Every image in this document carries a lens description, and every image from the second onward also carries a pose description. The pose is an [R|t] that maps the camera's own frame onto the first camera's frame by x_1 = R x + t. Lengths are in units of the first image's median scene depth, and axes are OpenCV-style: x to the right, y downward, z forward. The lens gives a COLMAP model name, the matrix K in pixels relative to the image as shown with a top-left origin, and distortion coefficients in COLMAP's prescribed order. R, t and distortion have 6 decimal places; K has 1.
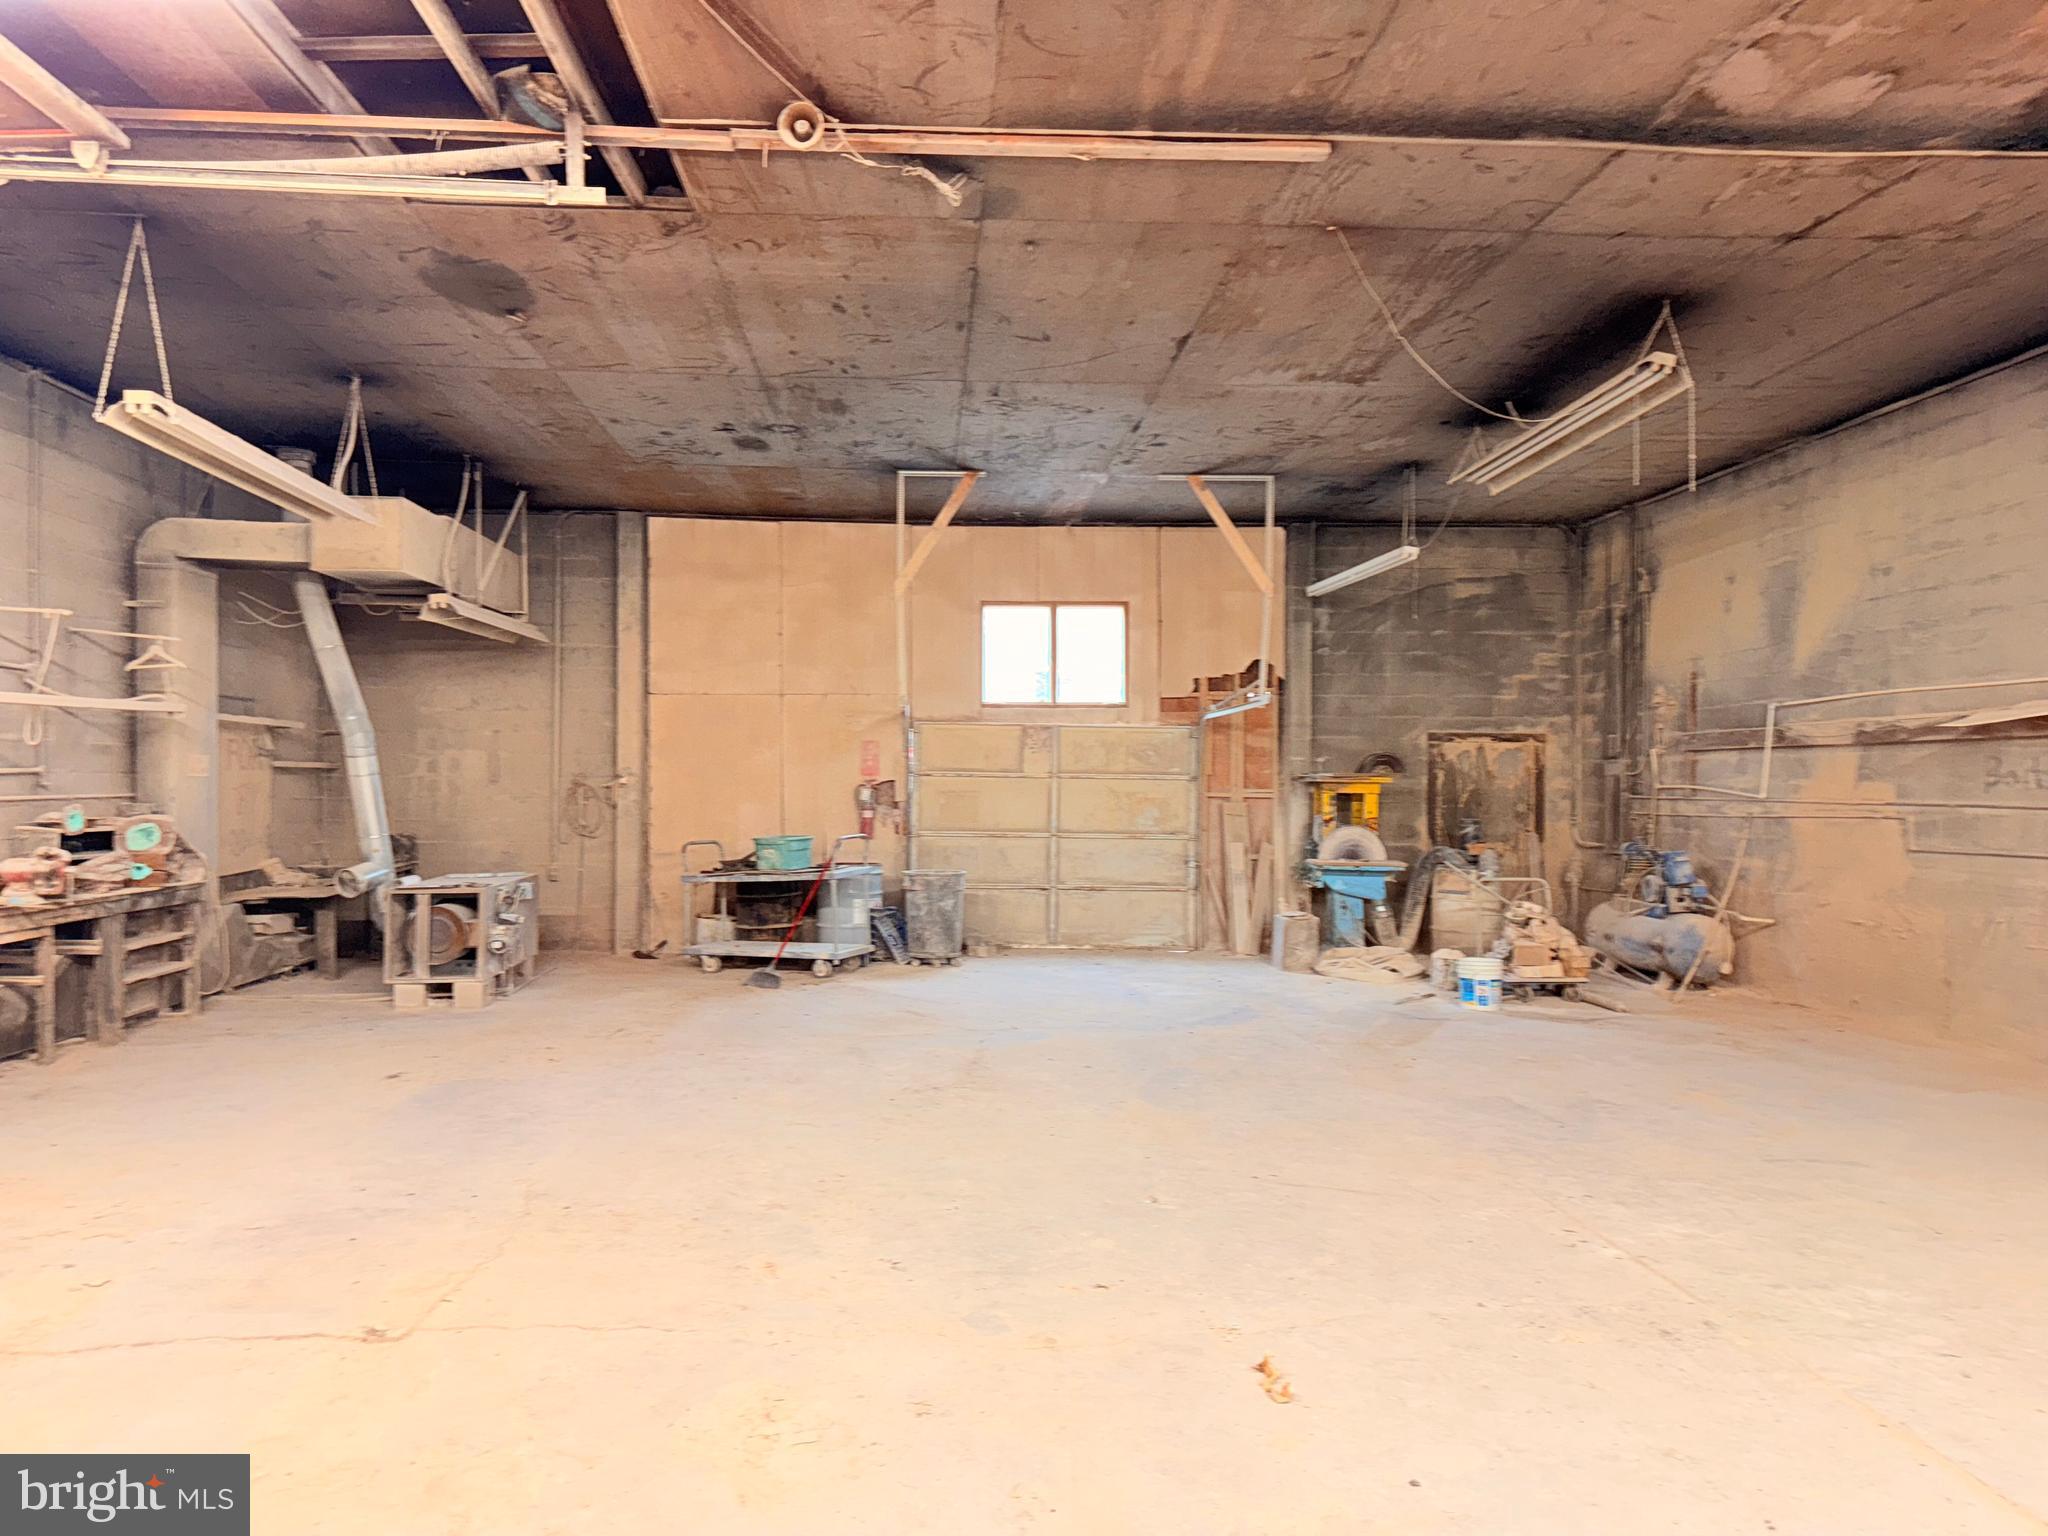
lens RADIAL K [[1438.3, 0, 1019.7], [0, 1438.3, 773.1], [0, 0, 1]] dist [0.074185, -0.077376]
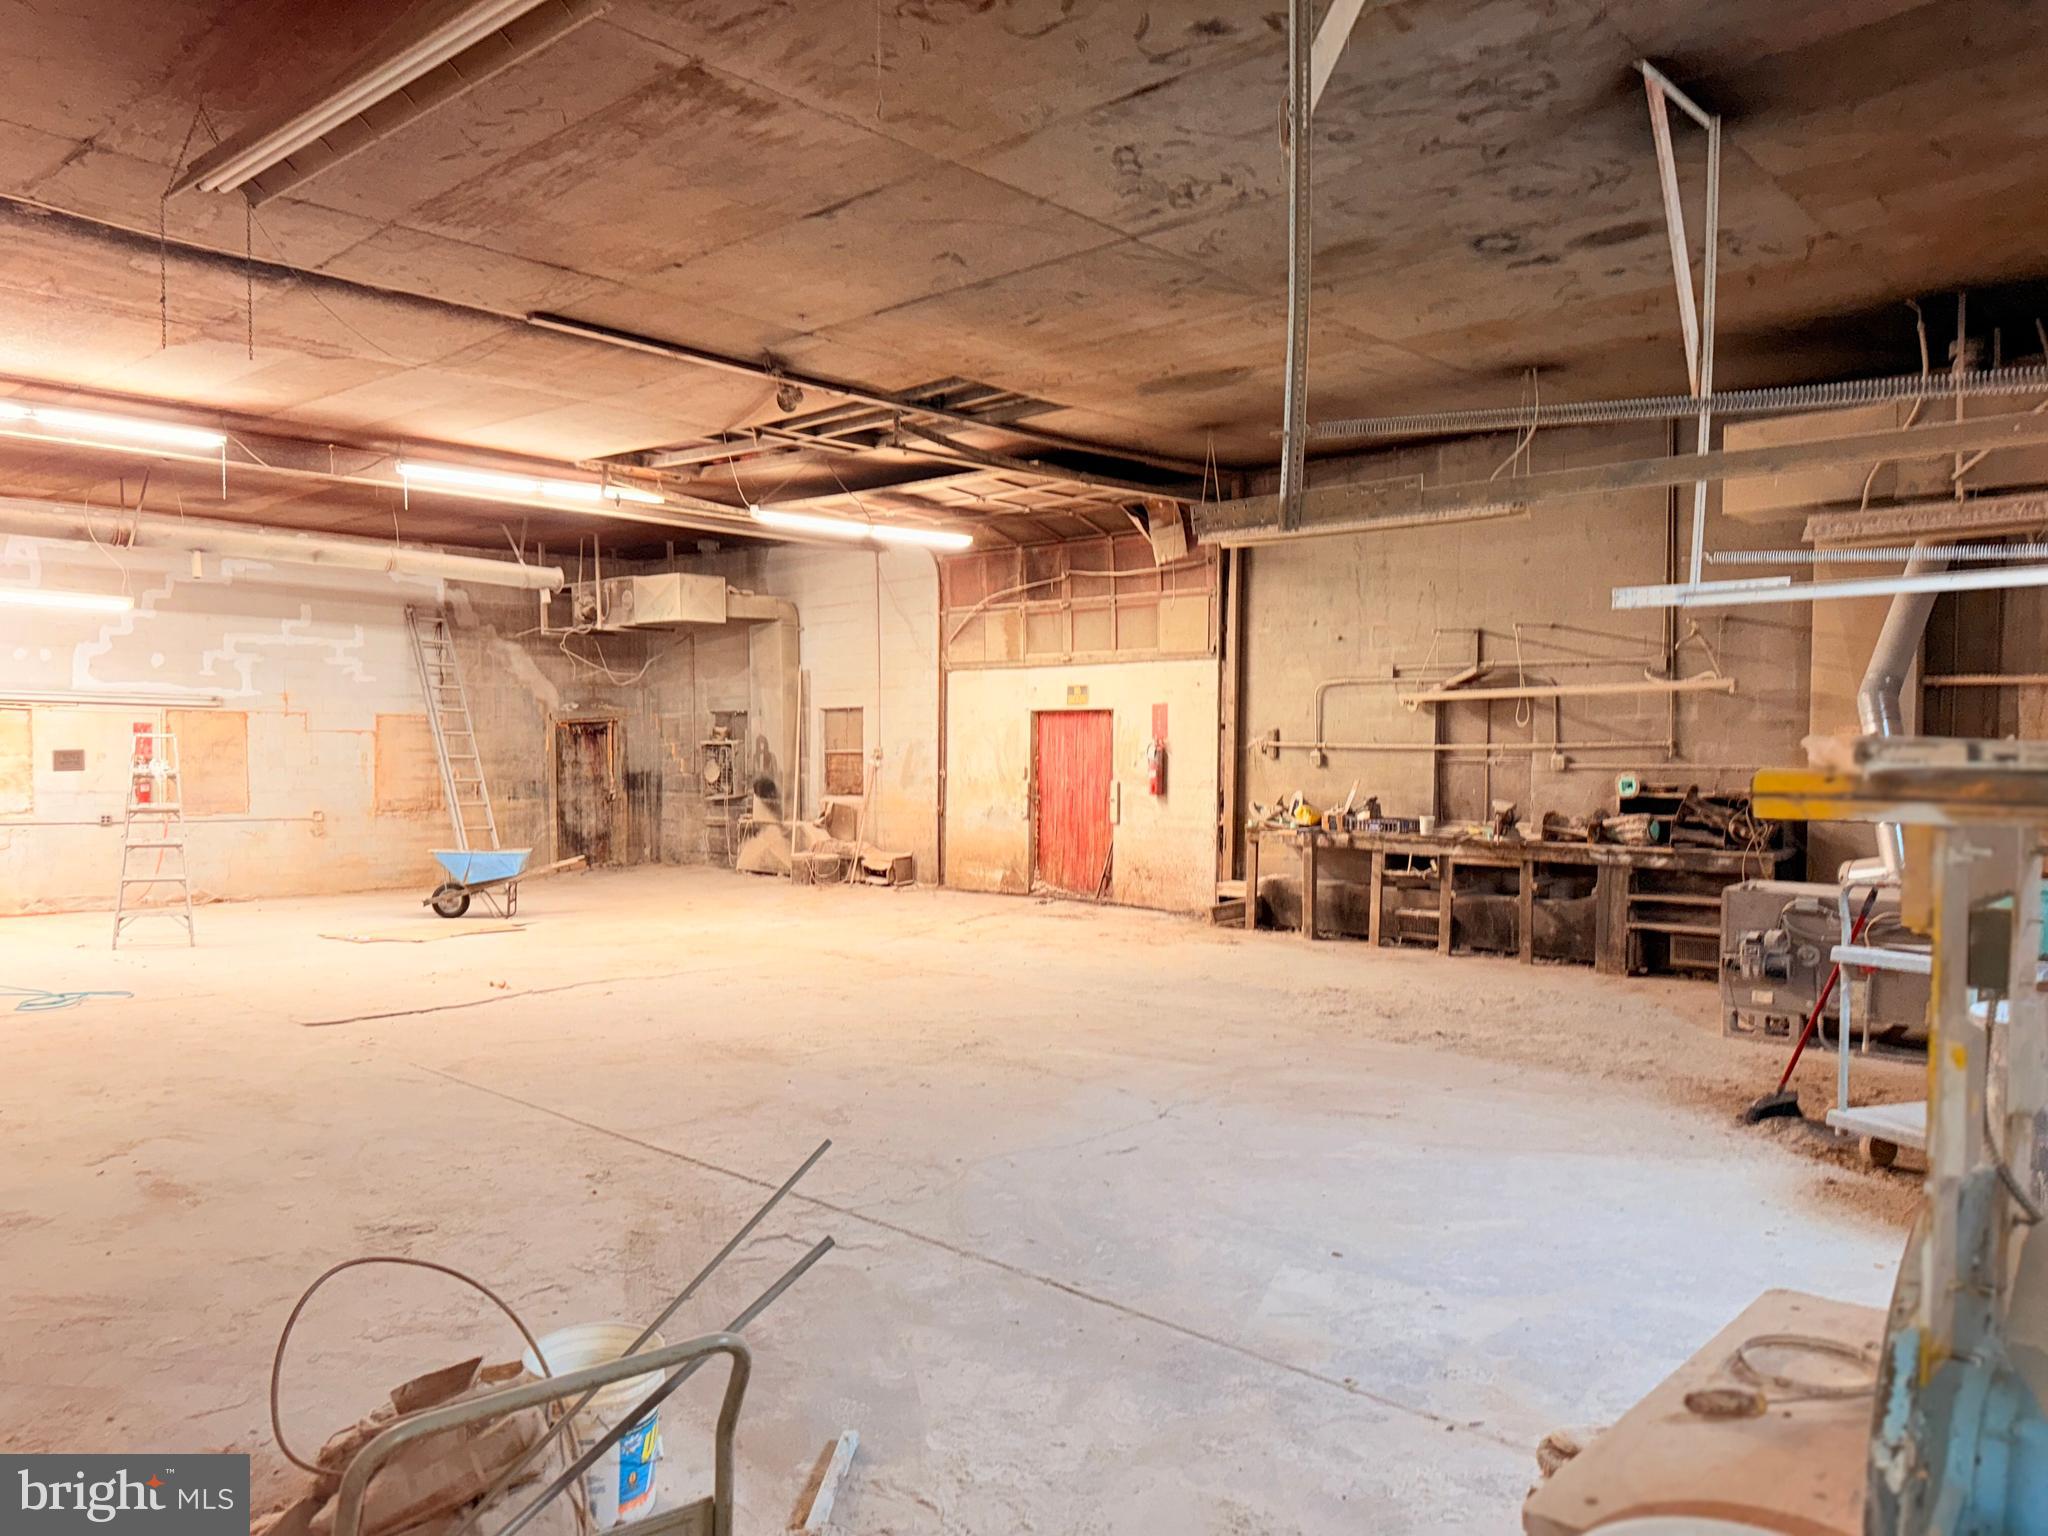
lens RADIAL K [[1438.3, 0, 1022.3], [0, 1438.3, 770.4], [0, 0, 1]] dist [0.074185, -0.077376]
pose [[-0.724267, 0.003016, -0.689513, 0.598397], [-0.005299, 0.999937, 0.009939, 0.011719], [0.689499, 0.010852, -0.724205, 1.665940]]
